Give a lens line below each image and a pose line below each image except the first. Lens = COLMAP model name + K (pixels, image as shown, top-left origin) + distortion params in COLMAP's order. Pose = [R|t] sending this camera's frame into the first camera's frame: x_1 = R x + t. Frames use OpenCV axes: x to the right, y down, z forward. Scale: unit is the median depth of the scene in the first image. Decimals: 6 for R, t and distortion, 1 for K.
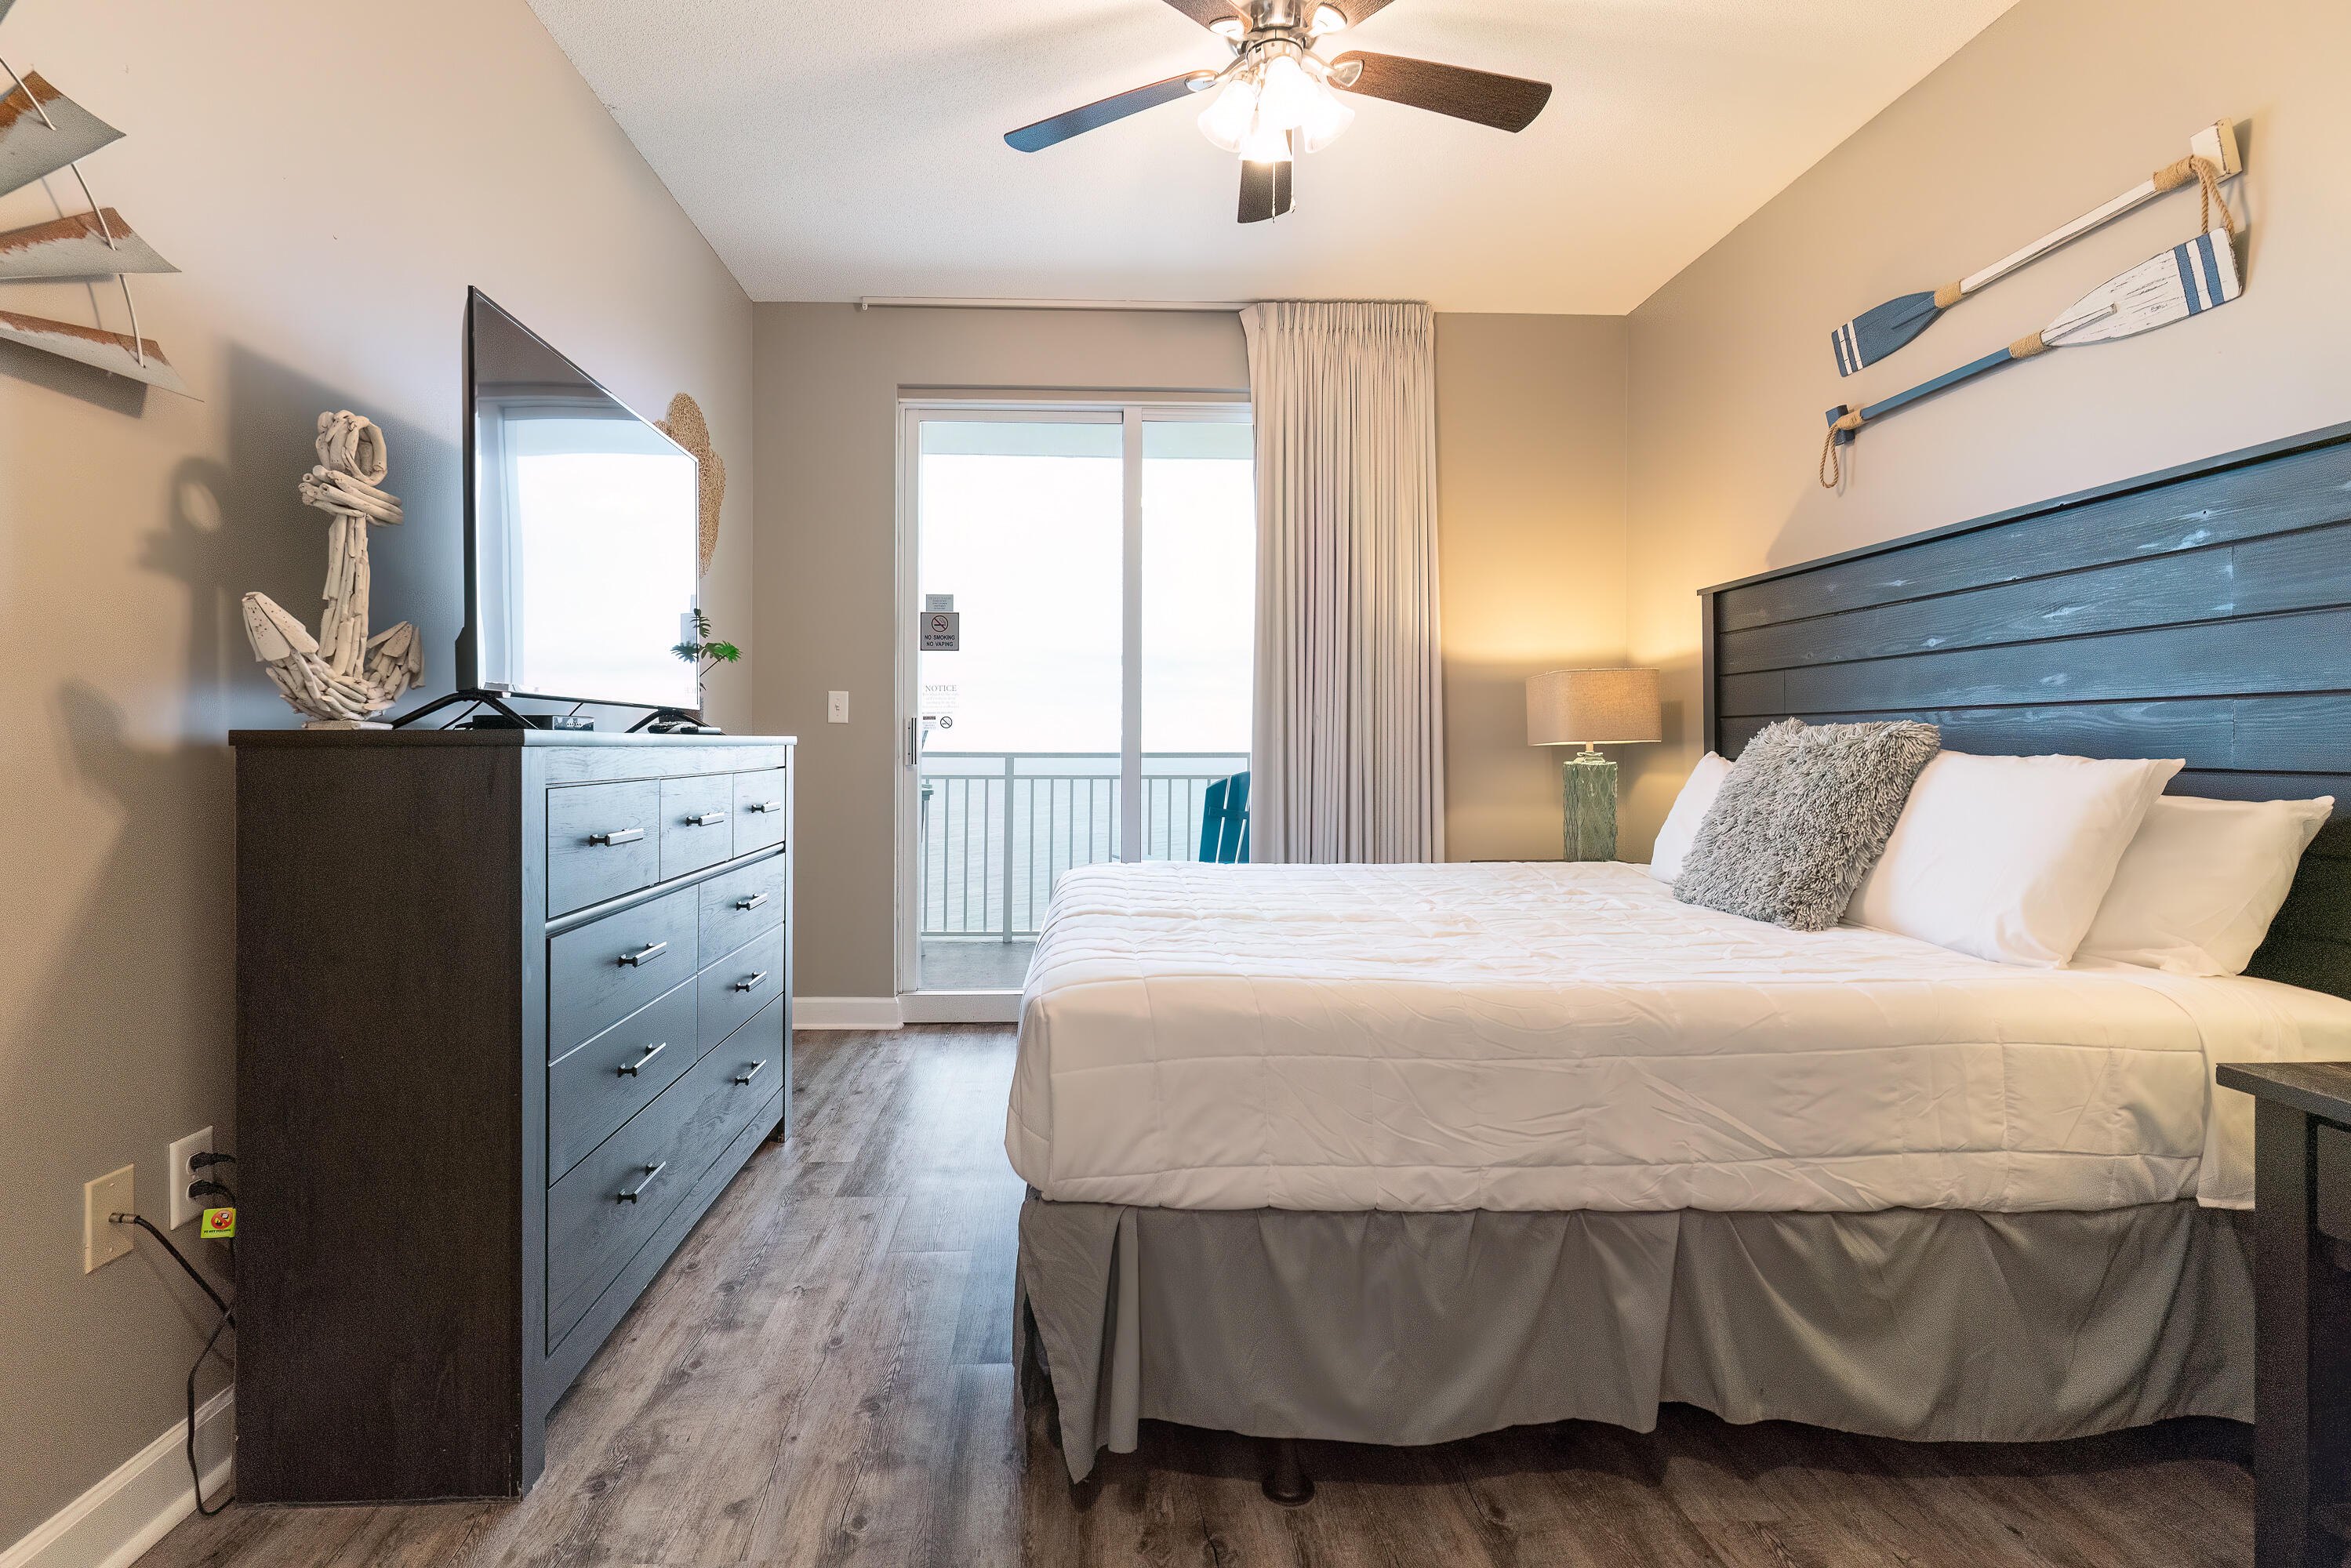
lens RADIAL K [[1141.8, 0, 1129.1], [0, 1141.8, 748.0], [0, 0, 1]] dist [0.000131, 0.000463]
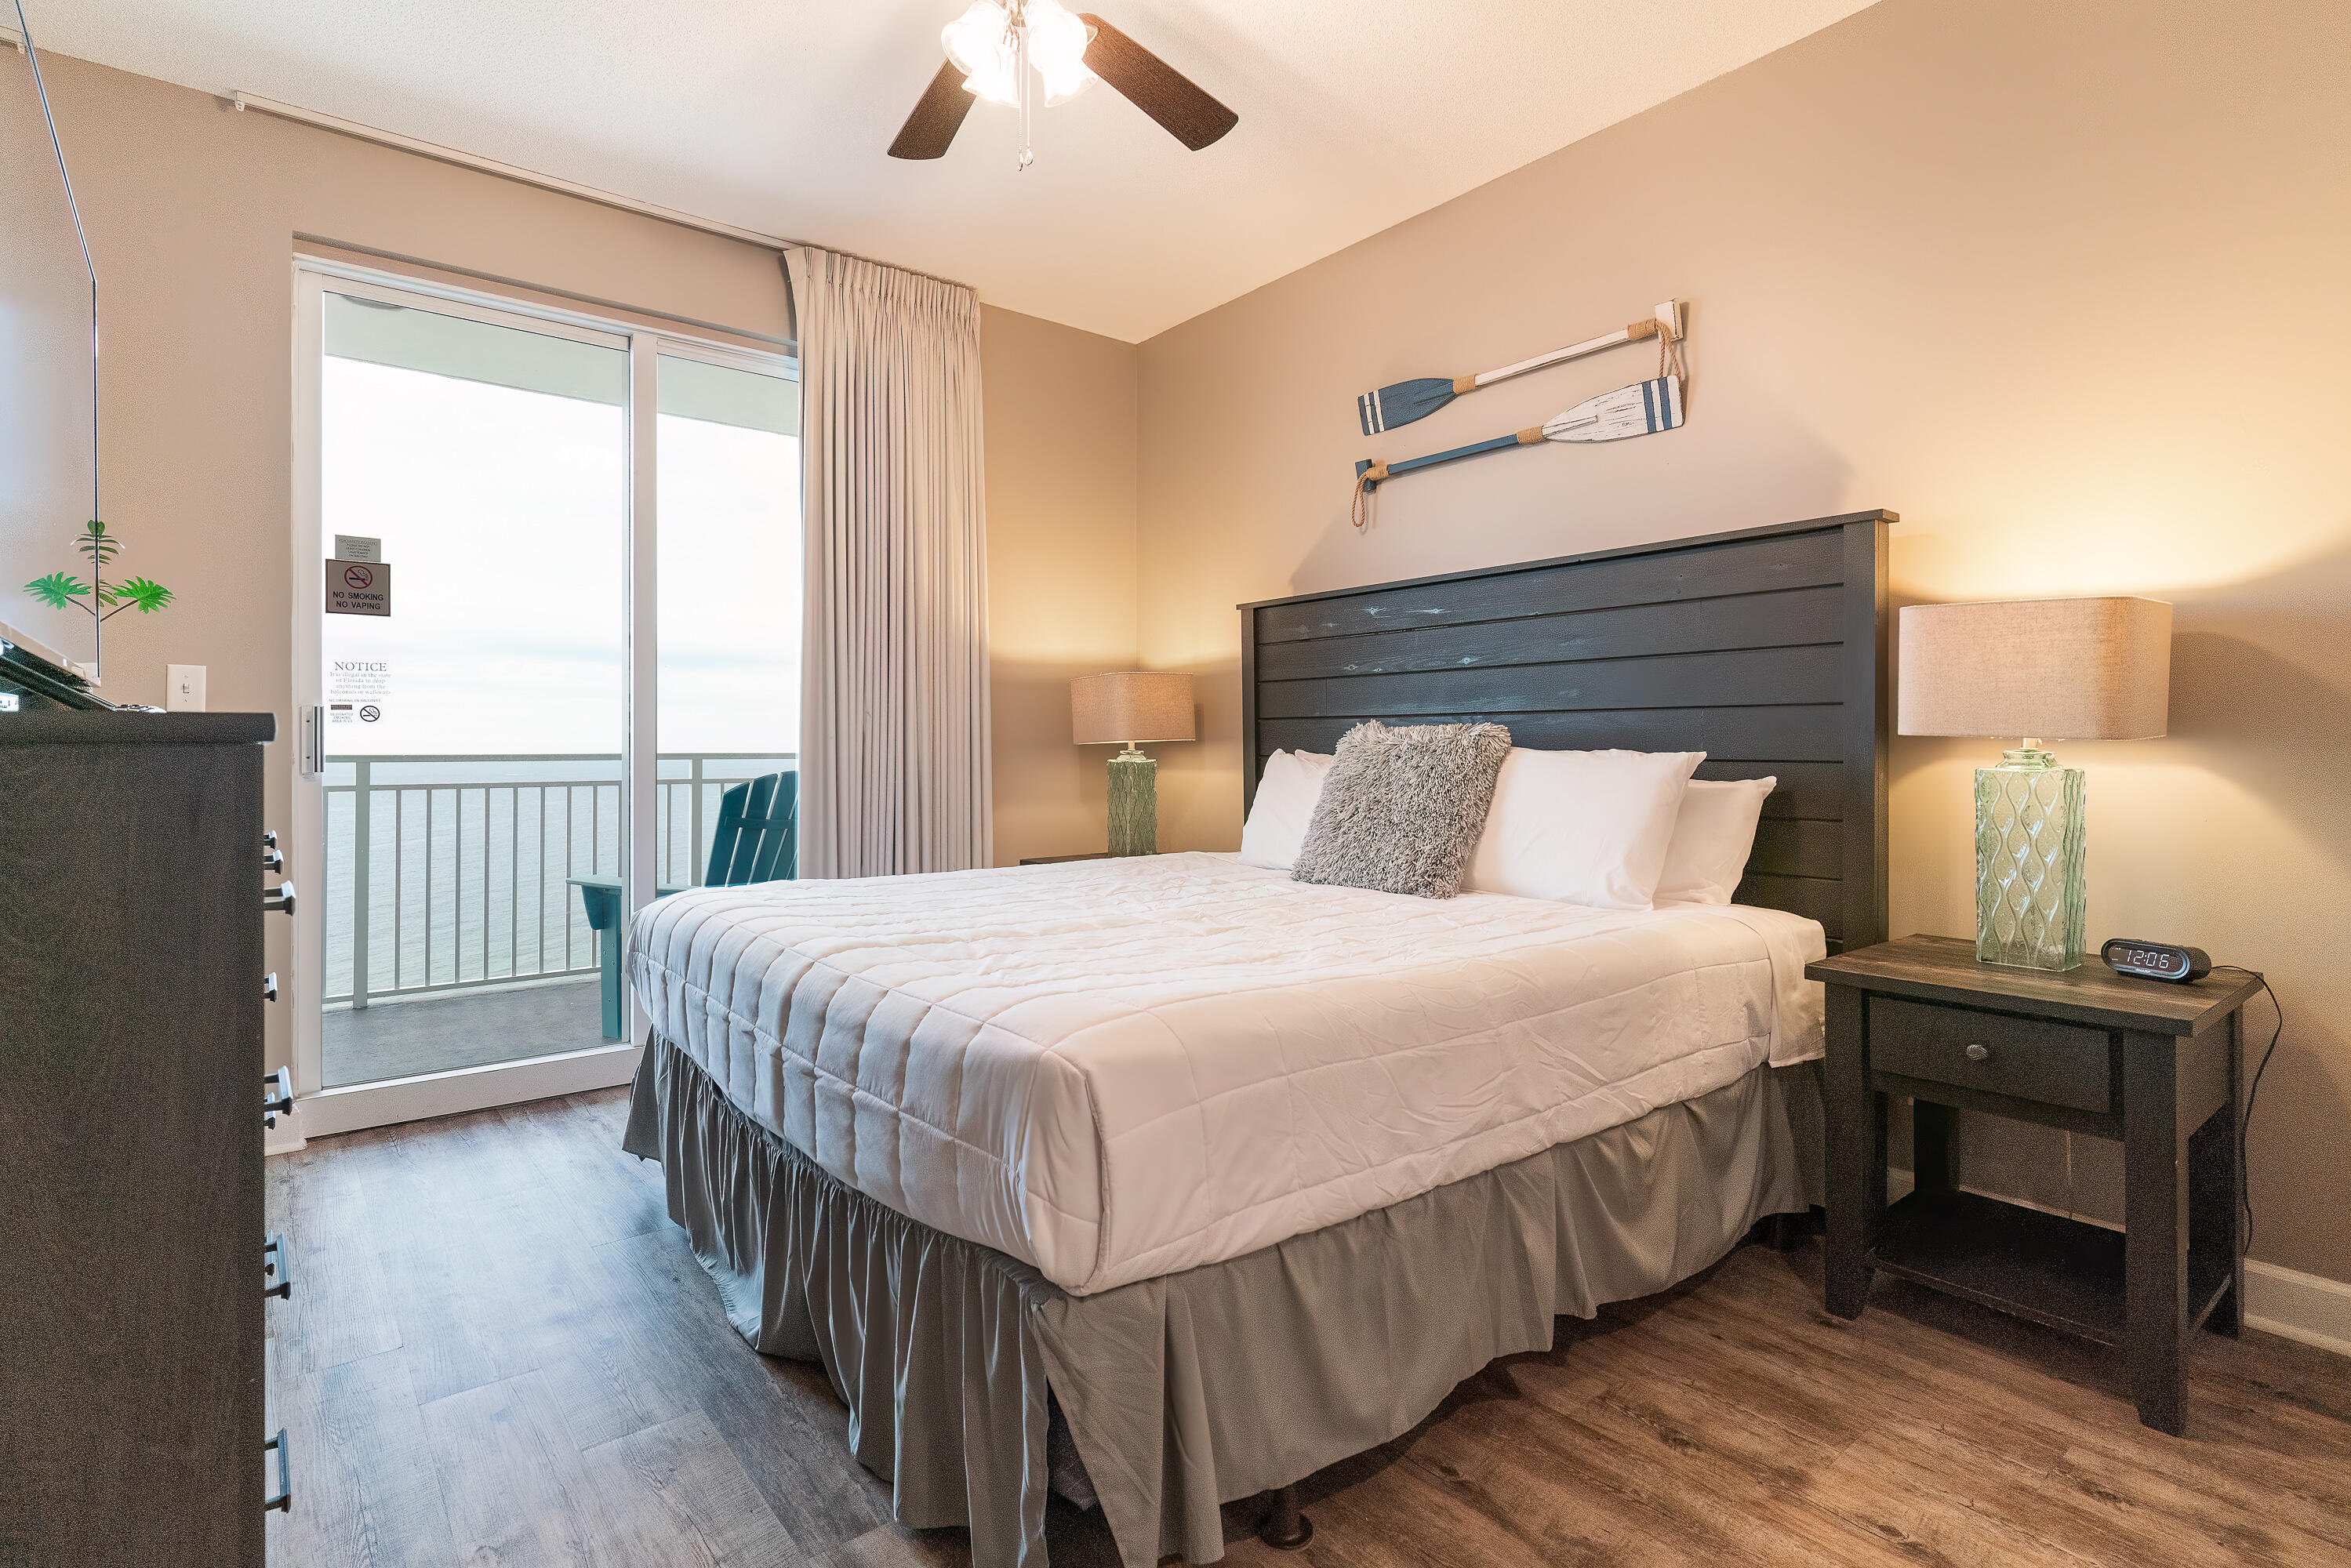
lens RADIAL K [[1153.3, 0, 1164.2], [0, 1153.3, 747.9], [0, 0, 1]] dist [0.000160, -0.000465]
pose [[0.805534, -0.003035, 0.592542, -0.362644], [0.003472, 0.999994, 0.000403, 0.001677], [-0.592540, 0.001733, 0.805539, 0.209947]]
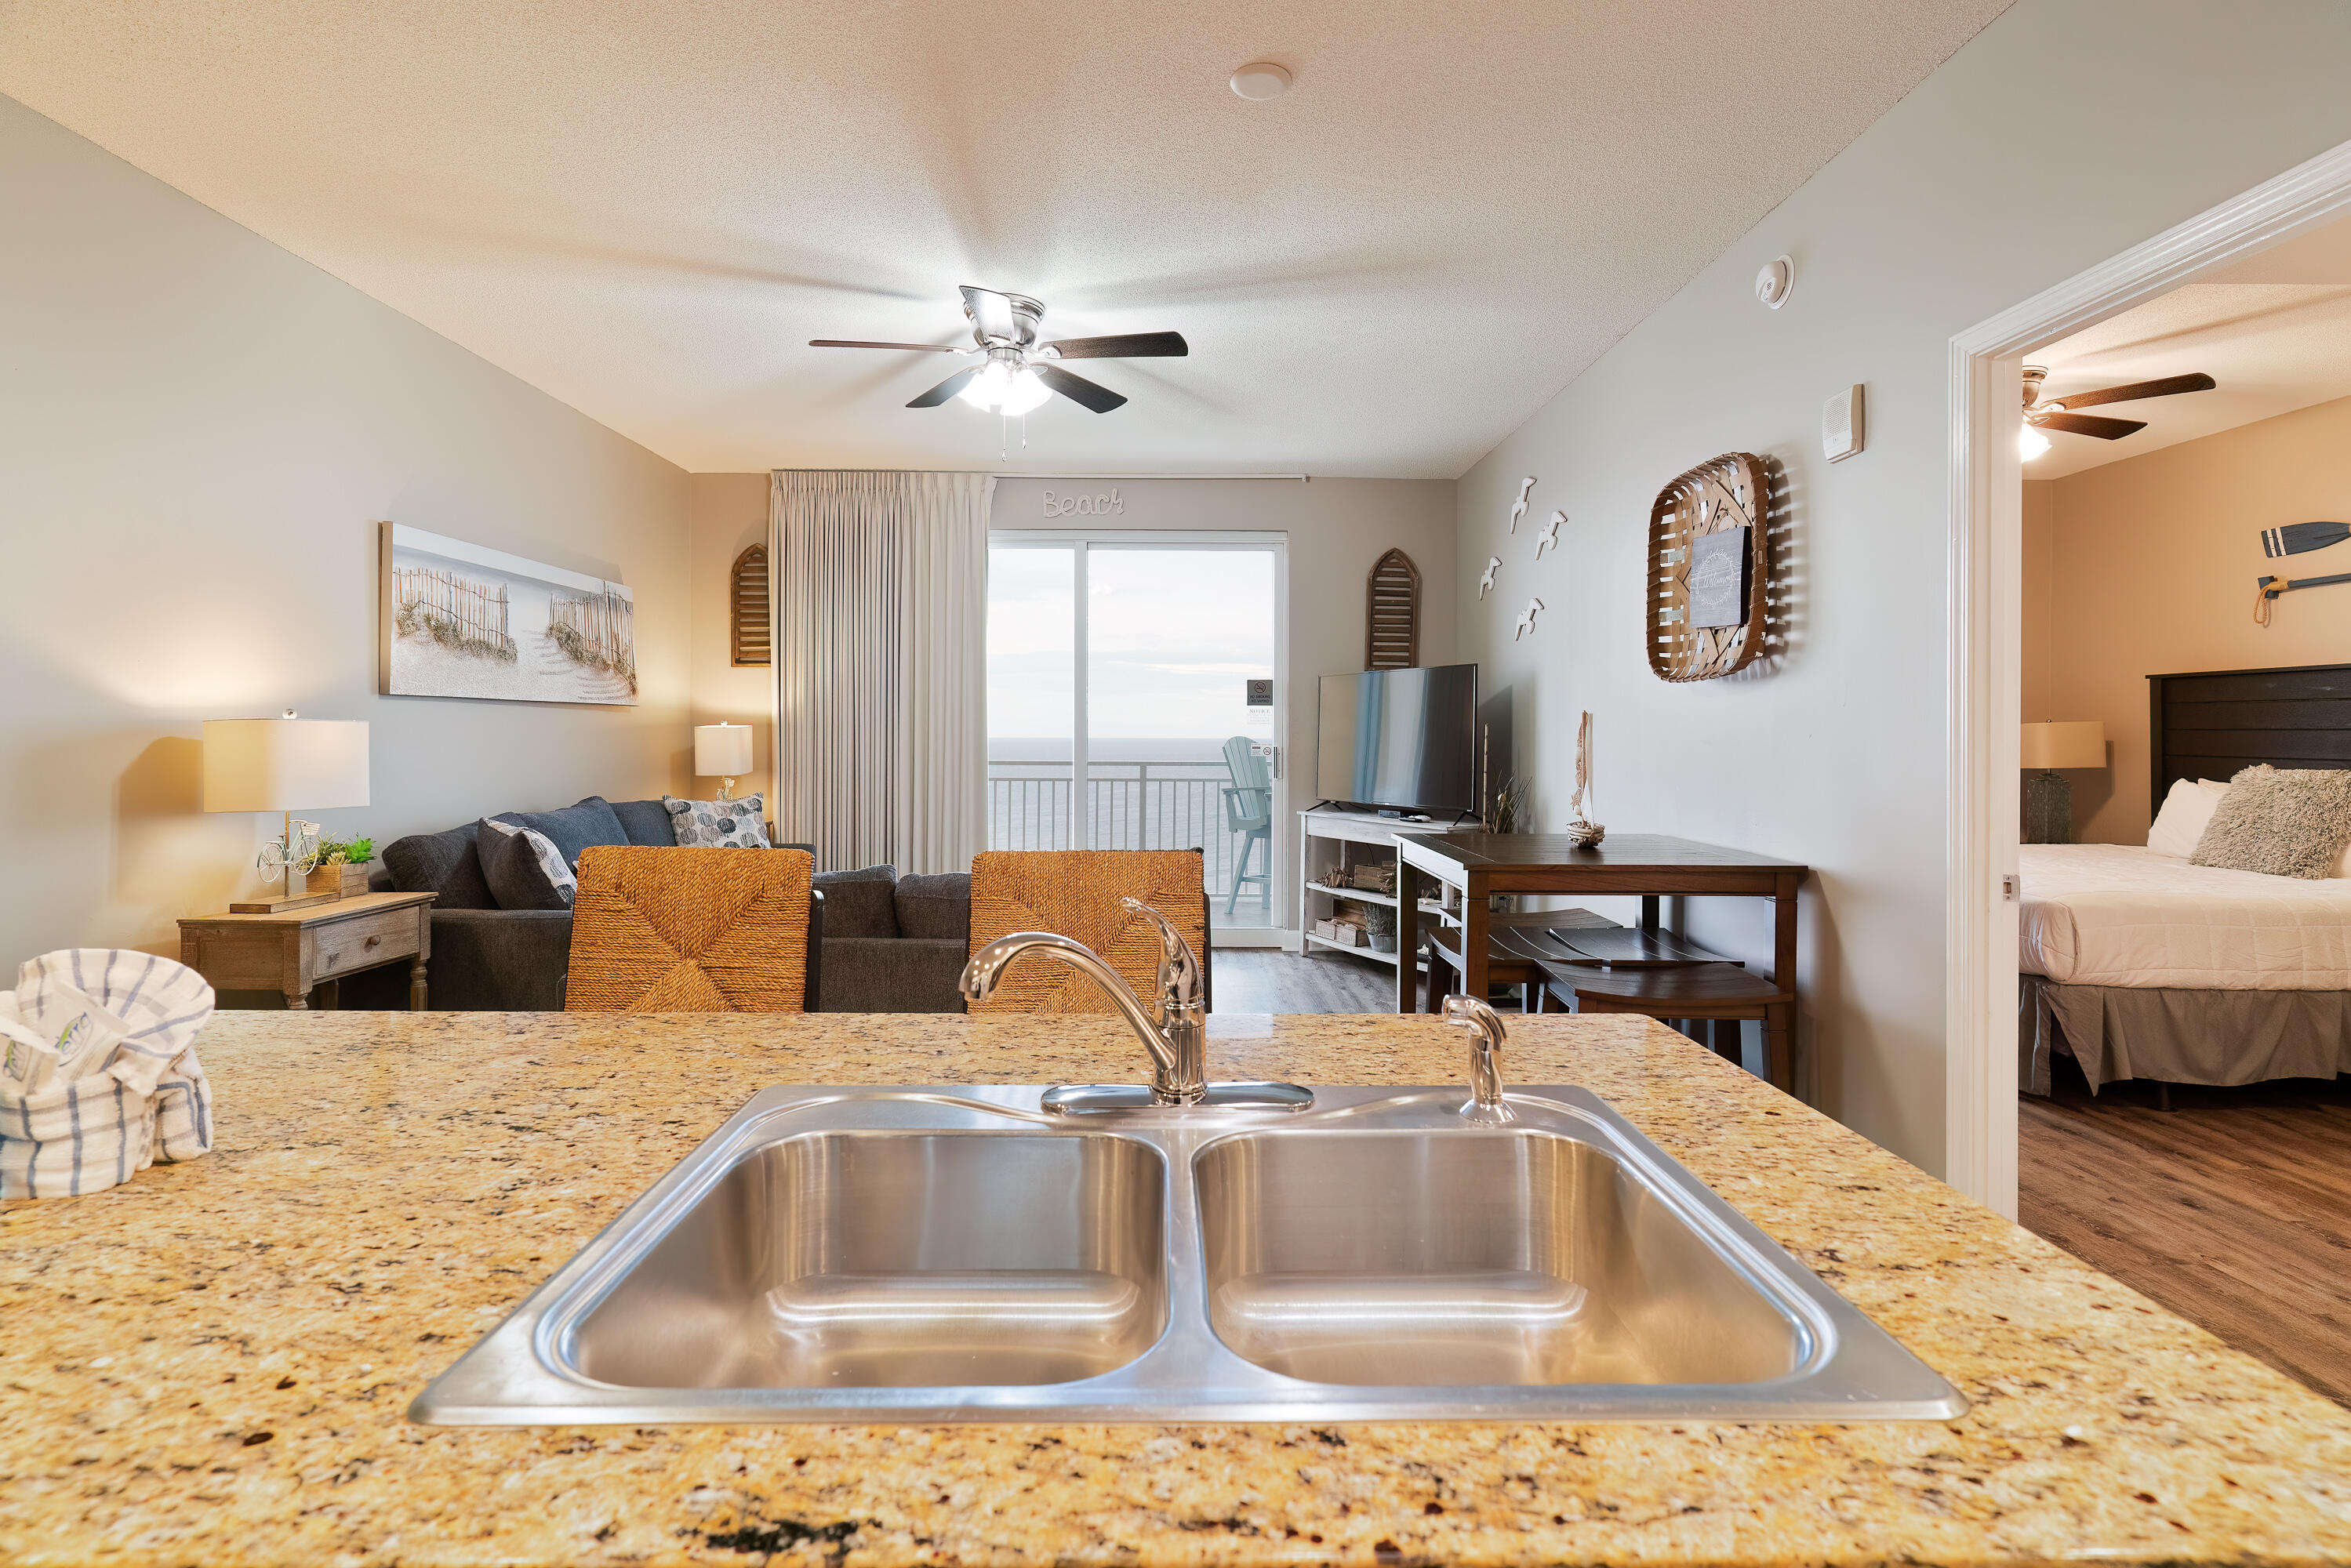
lens RADIAL K [[1129.2, 0, 1157.4], [0, 1129.2, 740.9], [0, 0, 1]] dist [0.002318, 0.000354]
pose [[0.999644, 0.000301, -0.026696, -1.346678], [-0.000142, 0.999982, 0.005922, -0.088380], [0.026698, -0.005916, 0.999626, -0.995582]]
